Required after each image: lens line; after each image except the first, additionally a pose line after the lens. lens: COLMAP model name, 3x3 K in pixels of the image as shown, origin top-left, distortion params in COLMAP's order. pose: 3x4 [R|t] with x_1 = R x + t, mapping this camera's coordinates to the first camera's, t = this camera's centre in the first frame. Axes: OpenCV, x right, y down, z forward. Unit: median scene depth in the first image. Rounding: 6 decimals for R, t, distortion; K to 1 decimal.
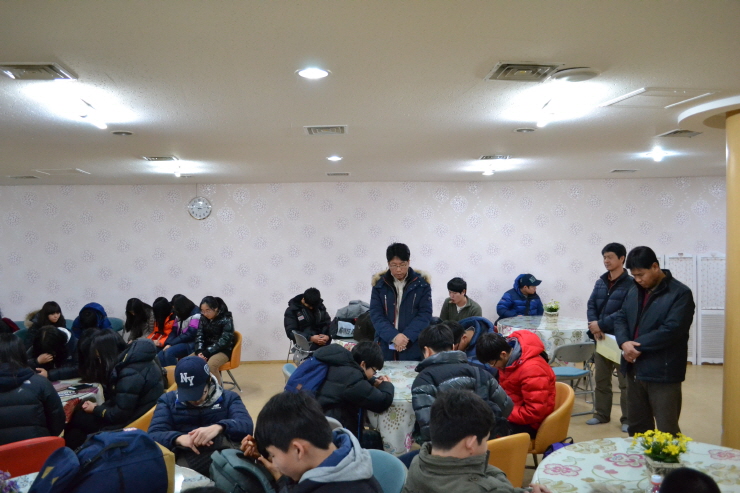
lens RADIAL K [[598.3, 0, 362.2], [0, 598.3, 254.5], [0, 0, 1]] dist [-0.075731, 0.005727]
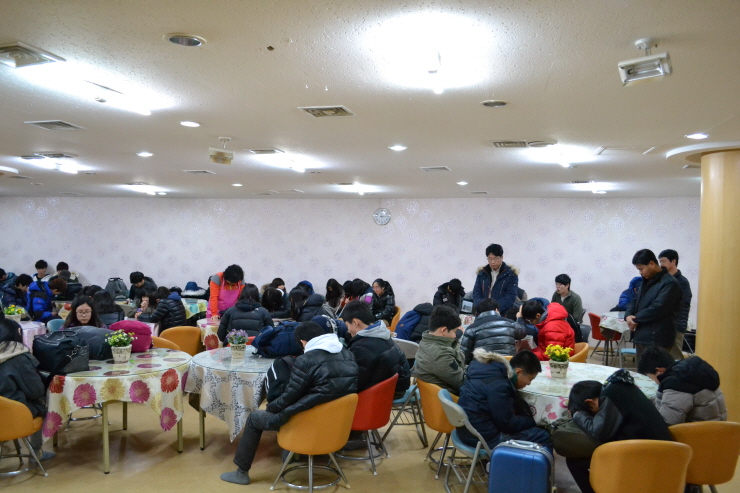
lens RADIAL K [[598.3, 0, 362.2], [0, 598.3, 254.5], [0, 0, 1]] dist [-0.075731, 0.005727]
pose [[0.932740, 0.035597, -0.358789, 0.215306], [-0.040081, 0.999184, -0.005064, 0.020095], [0.358316, 0.019104, 0.933405, -0.341701]]
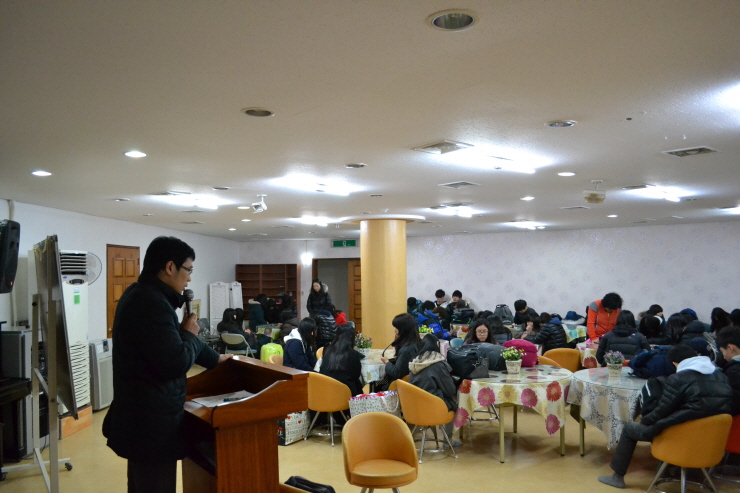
lens RADIAL K [[598.3, 0, 362.2], [0, 598.3, 254.5], [0, 0, 1]] dist [-0.075731, 0.005727]
pose [[0.555142, -0.012131, -0.831667, 0.294265], [-0.025342, 0.999183, -0.031490, 0.017156], [0.831369, 0.038558, 0.554381, -0.450740]]
